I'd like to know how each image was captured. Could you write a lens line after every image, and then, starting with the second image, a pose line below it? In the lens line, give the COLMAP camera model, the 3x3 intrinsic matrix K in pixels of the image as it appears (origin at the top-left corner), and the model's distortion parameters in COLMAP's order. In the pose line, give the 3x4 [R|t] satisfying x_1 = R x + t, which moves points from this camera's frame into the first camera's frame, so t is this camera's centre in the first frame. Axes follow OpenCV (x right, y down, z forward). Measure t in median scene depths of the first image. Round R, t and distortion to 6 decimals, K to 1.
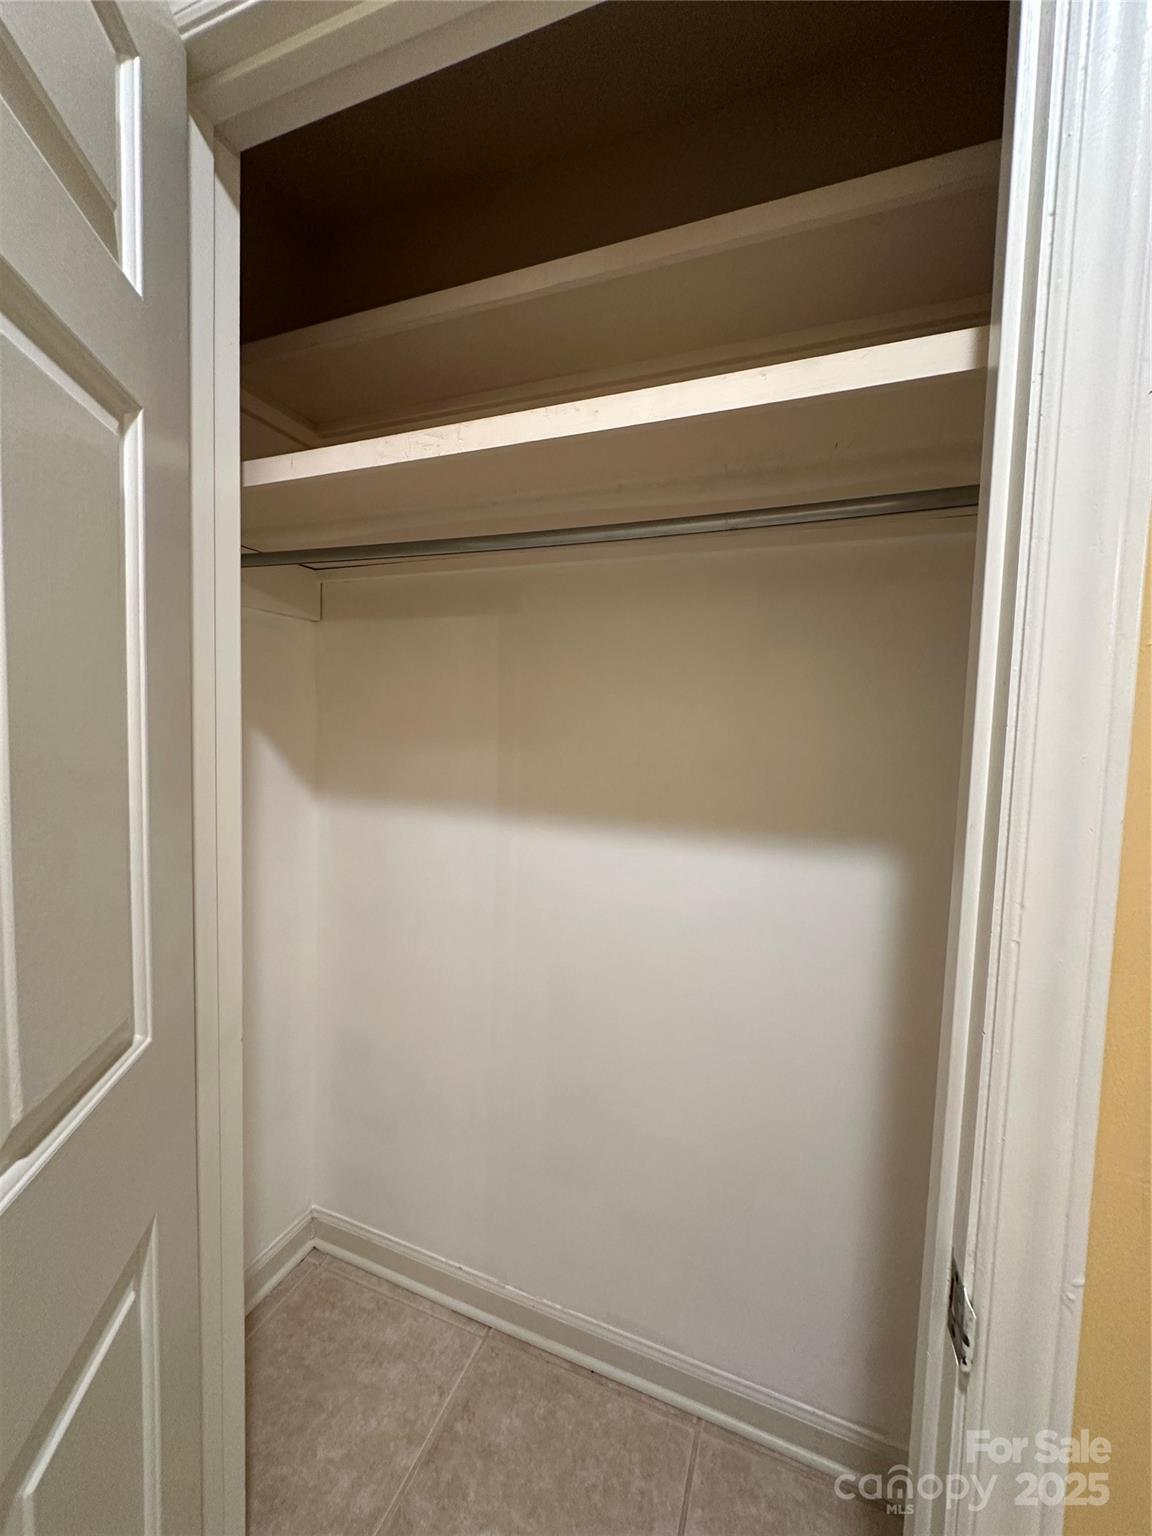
lens RADIAL K [[614.1, 0, 577.1], [0, 614.1, 764.7], [0, 0, 1]] dist [-0.009385, 0.002494]
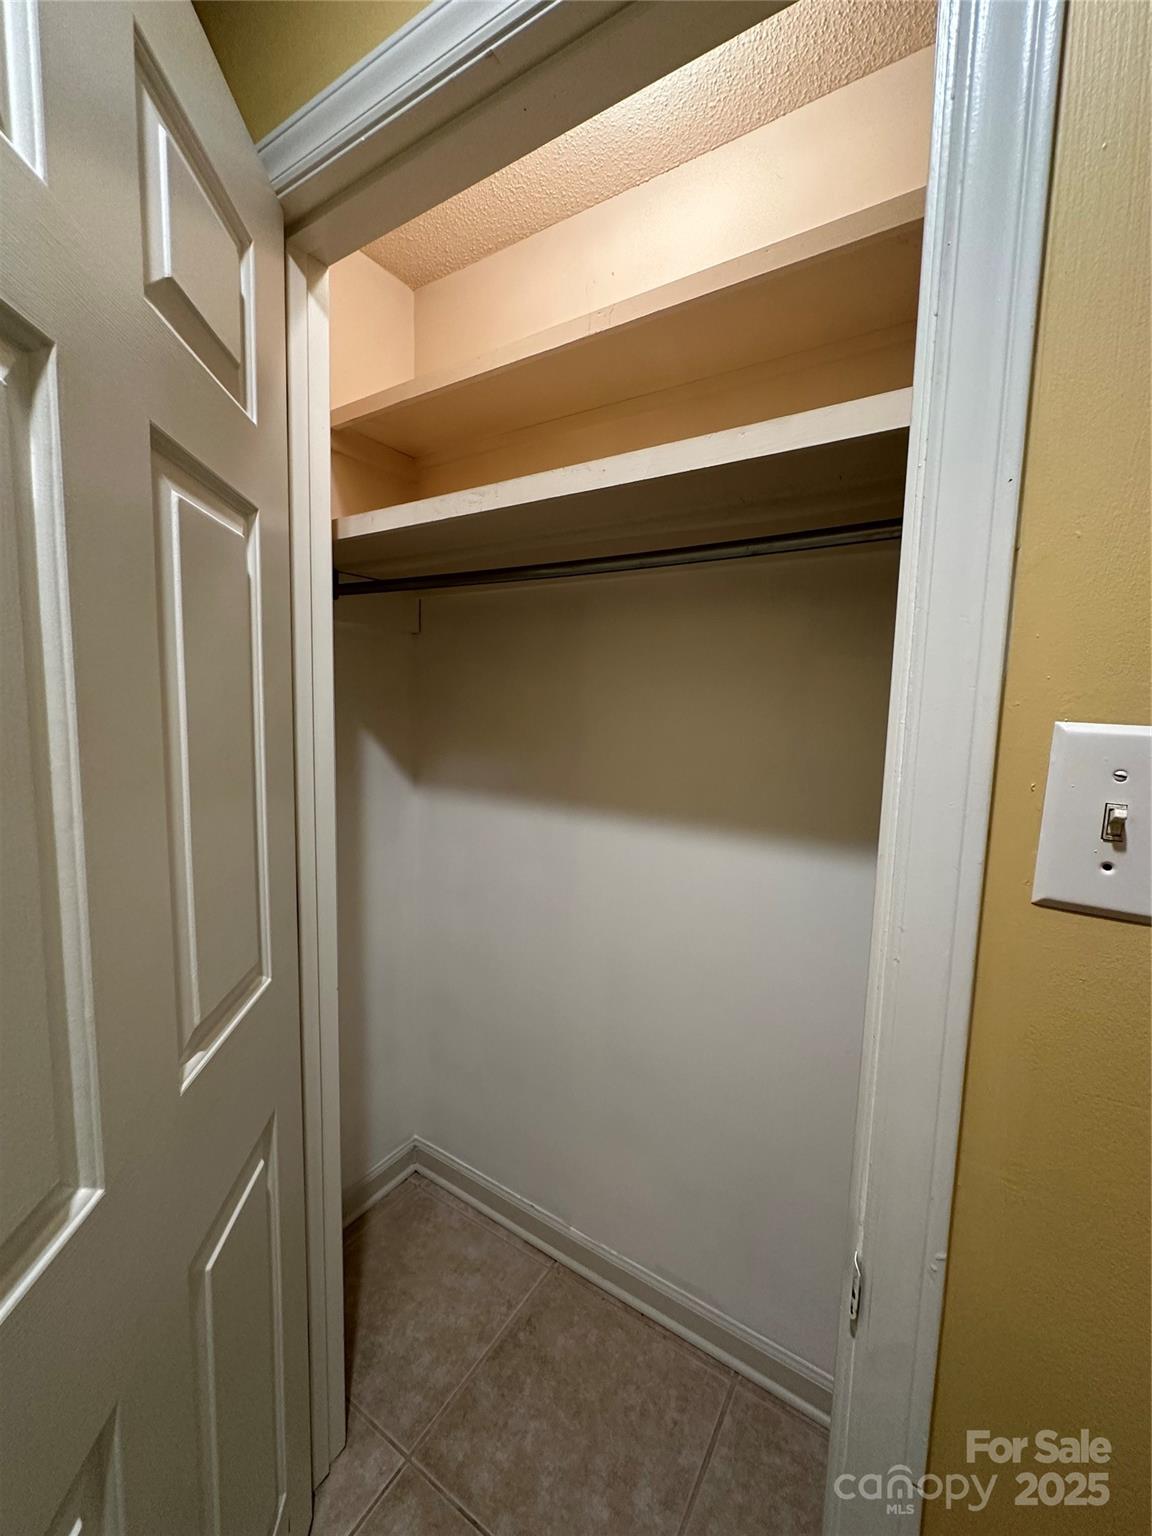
lens RADIAL K [[614.1, 0, 575.9], [0, 614.1, 764.9], [0, 0, 1]] dist [-0.009385, 0.002494]
pose [[0.979899, 0.015302, -0.198909, 0.121068], [-0.008659, 0.999377, 0.034226, -0.038354], [0.199308, -0.031816, 0.979420, -0.080914]]
